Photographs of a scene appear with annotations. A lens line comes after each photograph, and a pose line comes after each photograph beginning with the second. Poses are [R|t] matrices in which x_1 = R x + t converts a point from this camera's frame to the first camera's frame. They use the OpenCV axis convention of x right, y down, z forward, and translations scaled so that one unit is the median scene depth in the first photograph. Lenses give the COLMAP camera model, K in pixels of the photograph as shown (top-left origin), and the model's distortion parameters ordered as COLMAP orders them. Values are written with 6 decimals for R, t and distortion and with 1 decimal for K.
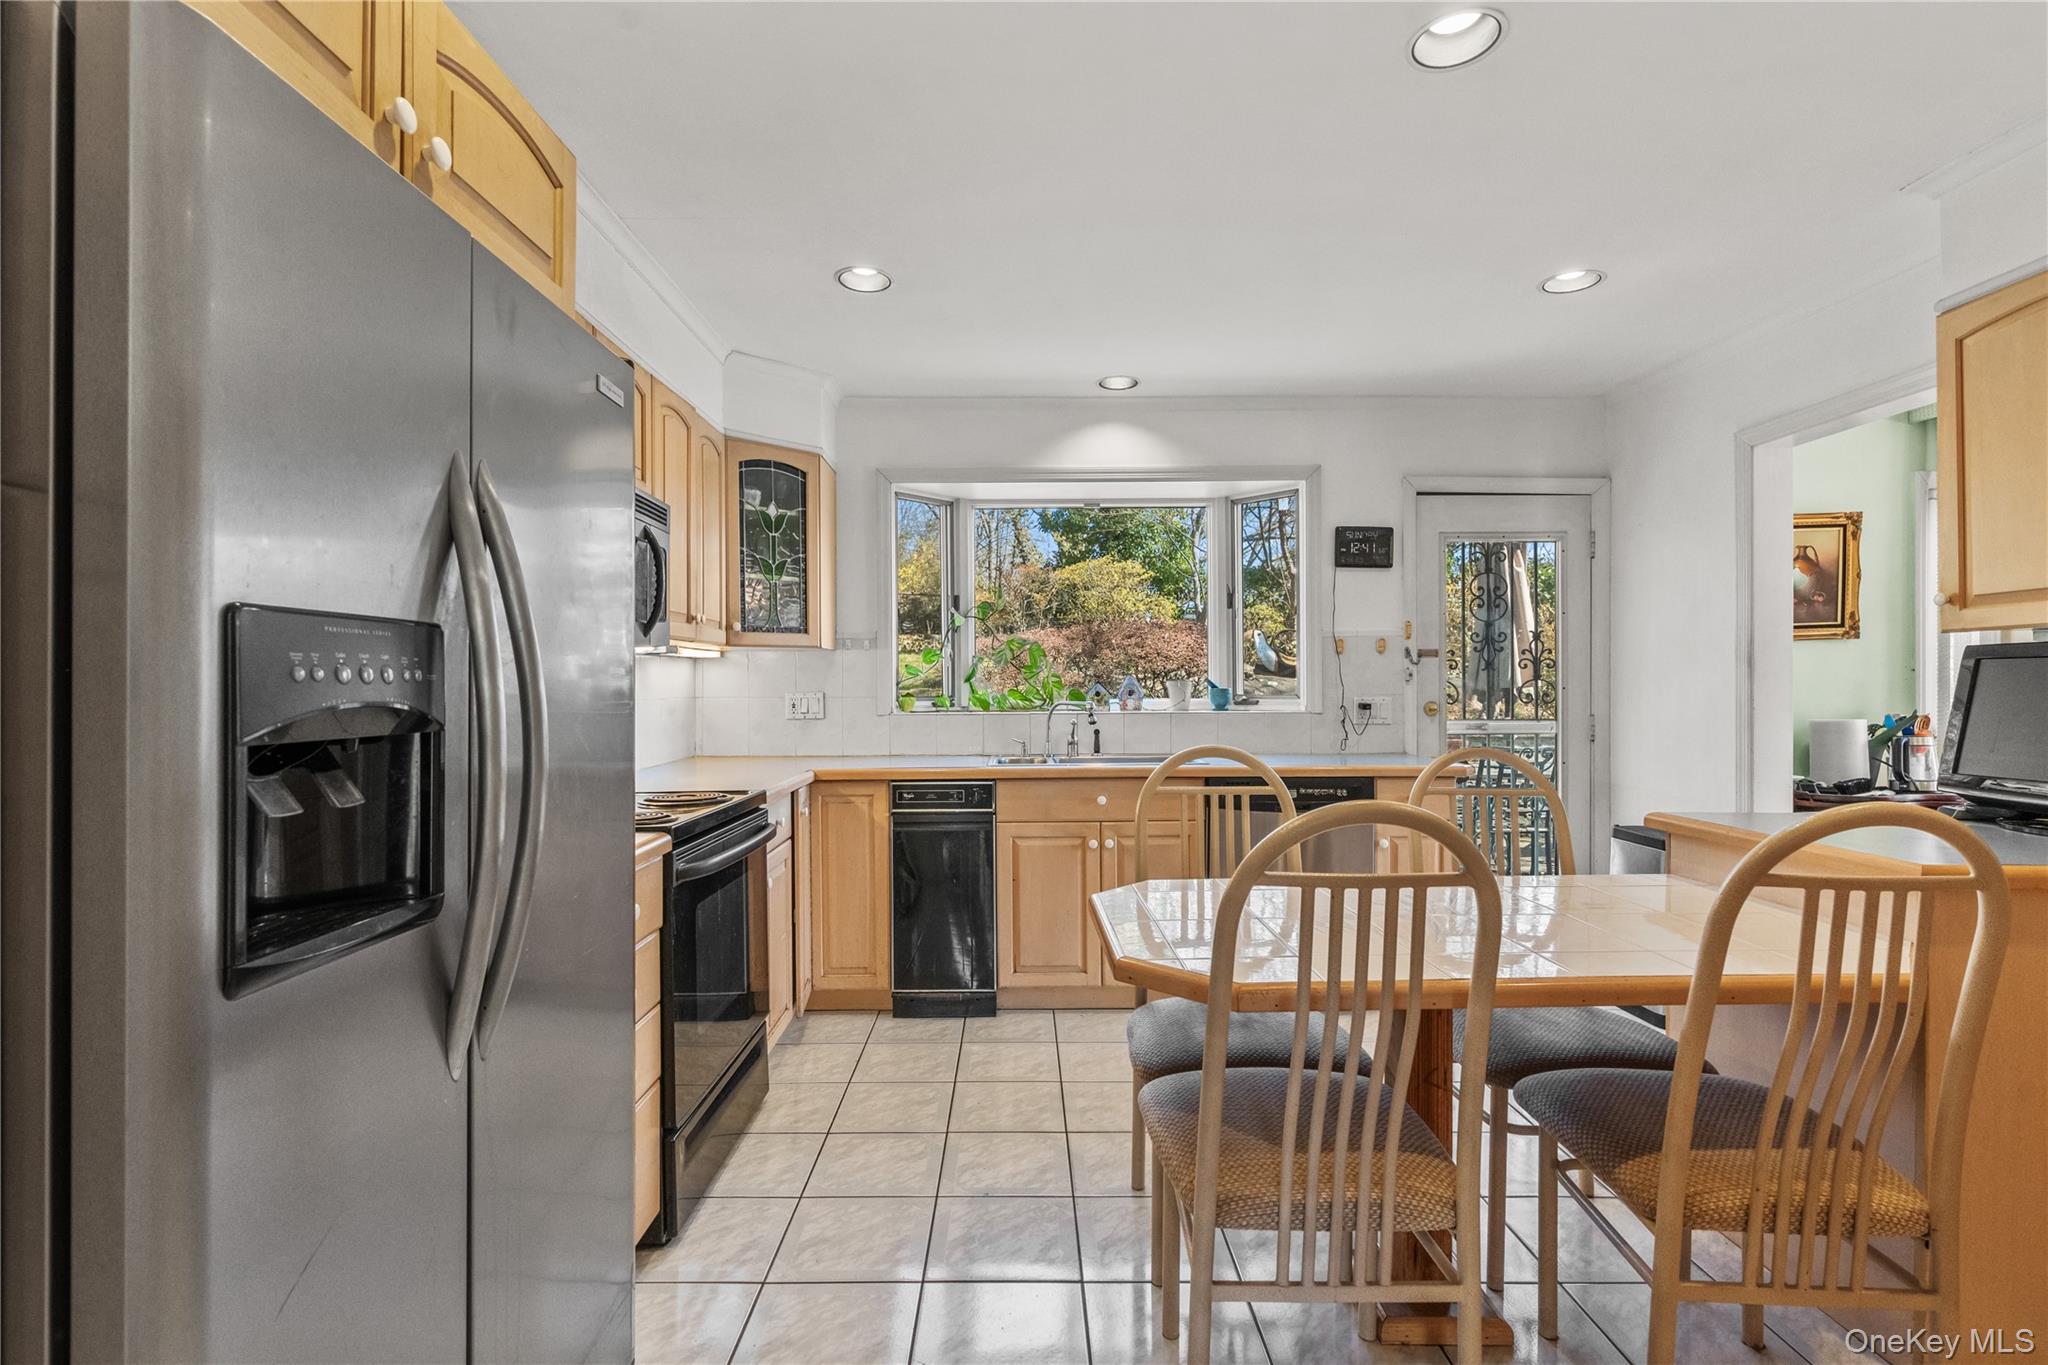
lens RADIAL K [[939.4, 0, 1014.5], [0, 939.4, 690.7], [0, 0, 1]] dist [-0.009381, 0.003266]
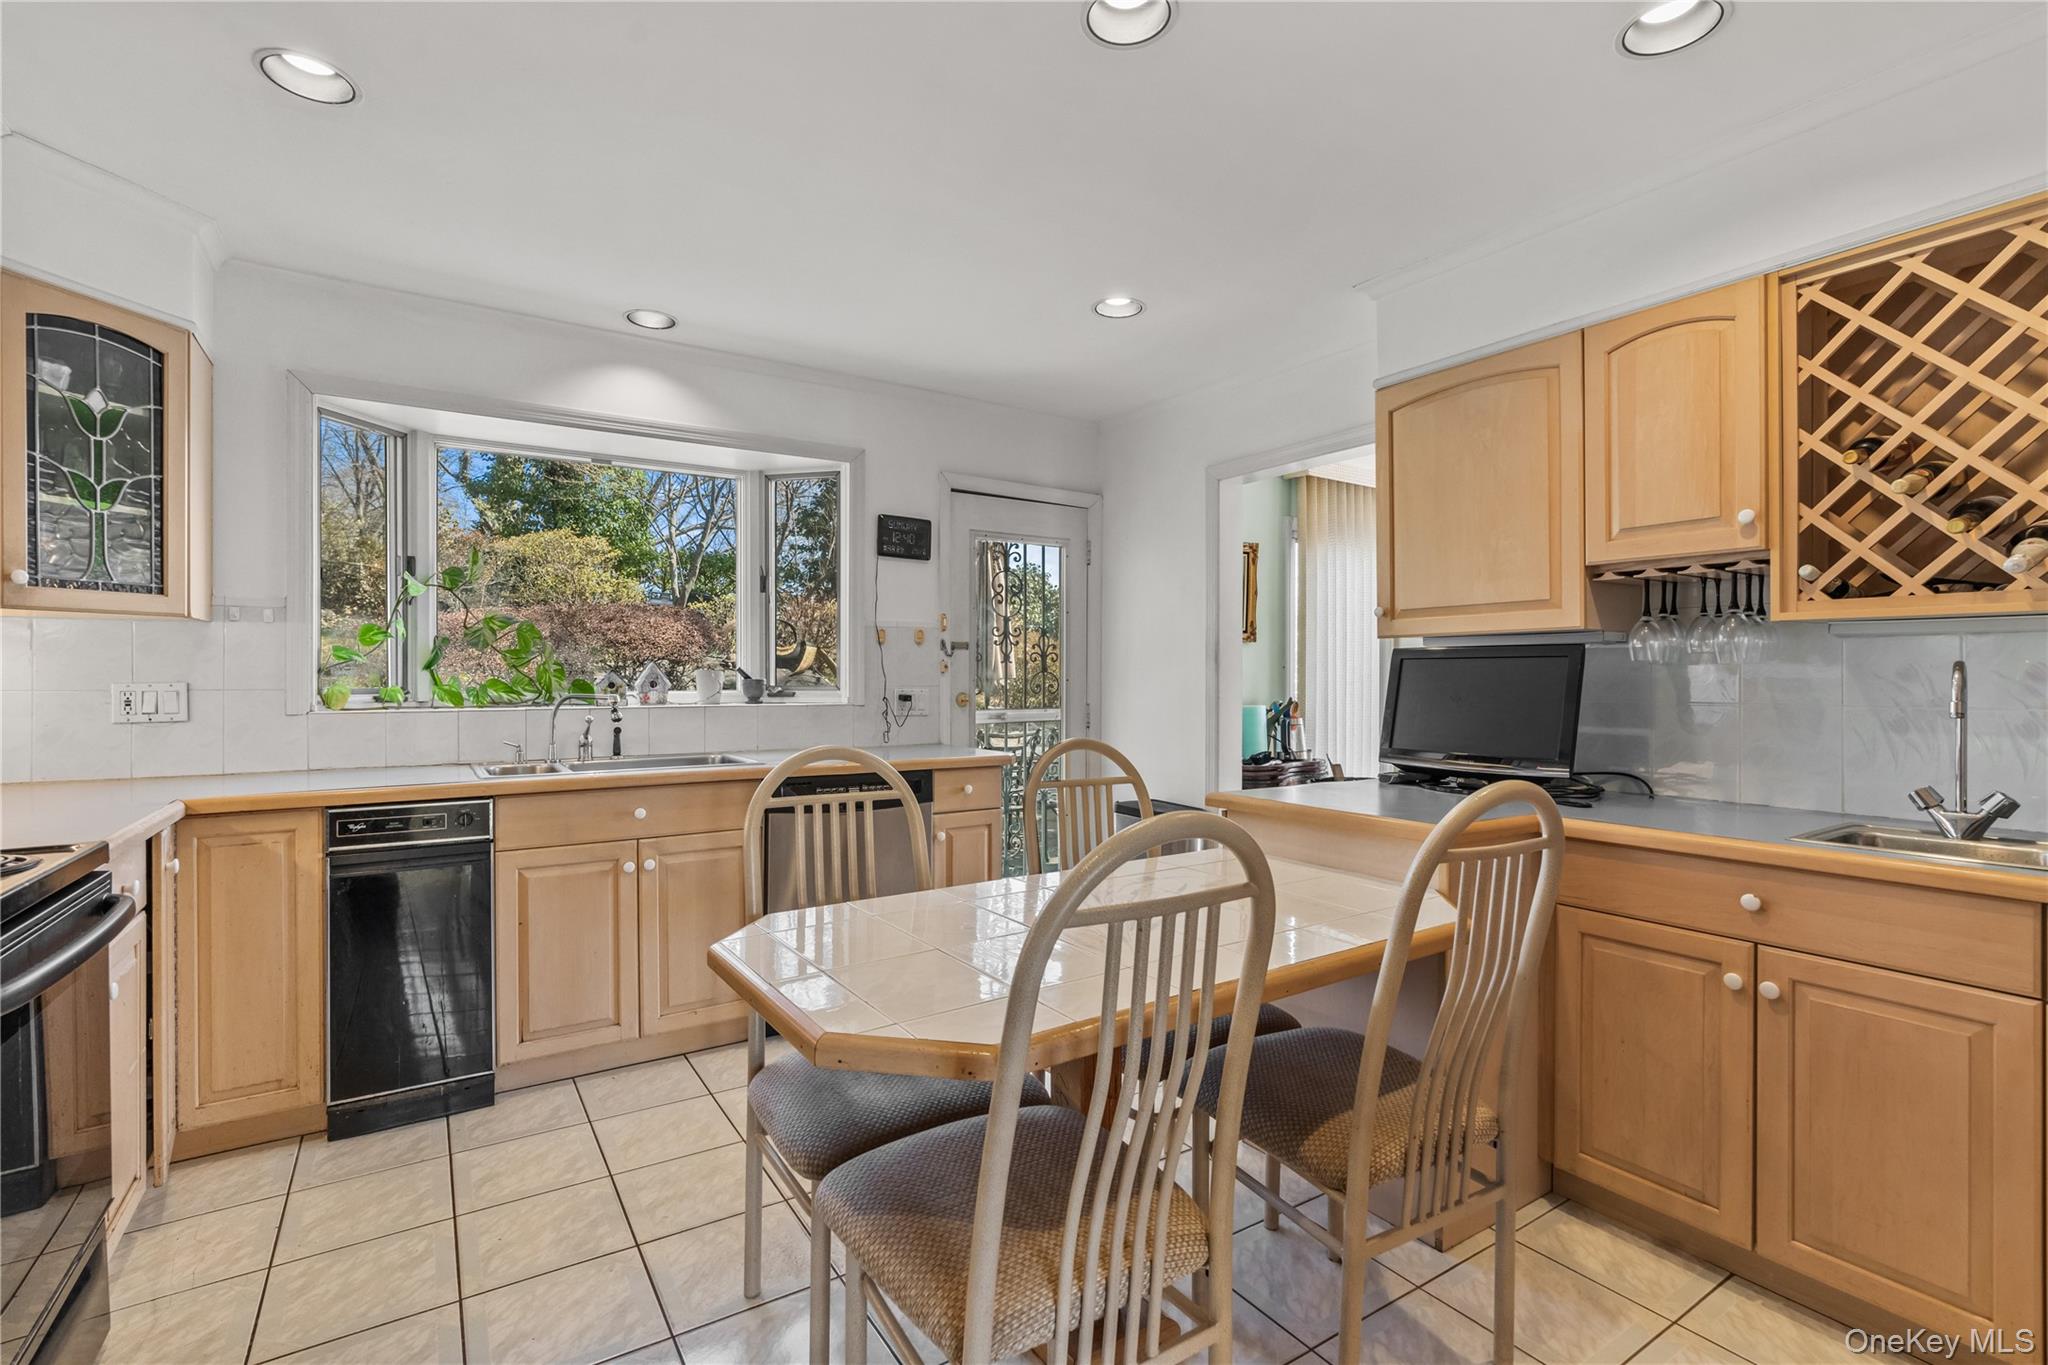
lens RADIAL K [[939.4, 0, 1032.3], [0, 939.4, 674.9], [0, 0, 1]] dist [-0.009381, 0.003266]
pose [[0.839087, 0.006061, 0.543964, -0.065380], [-0.002680, 0.999972, -0.007007, -0.000881], [-0.543991, 0.004422, 0.839079, 0.110465]]
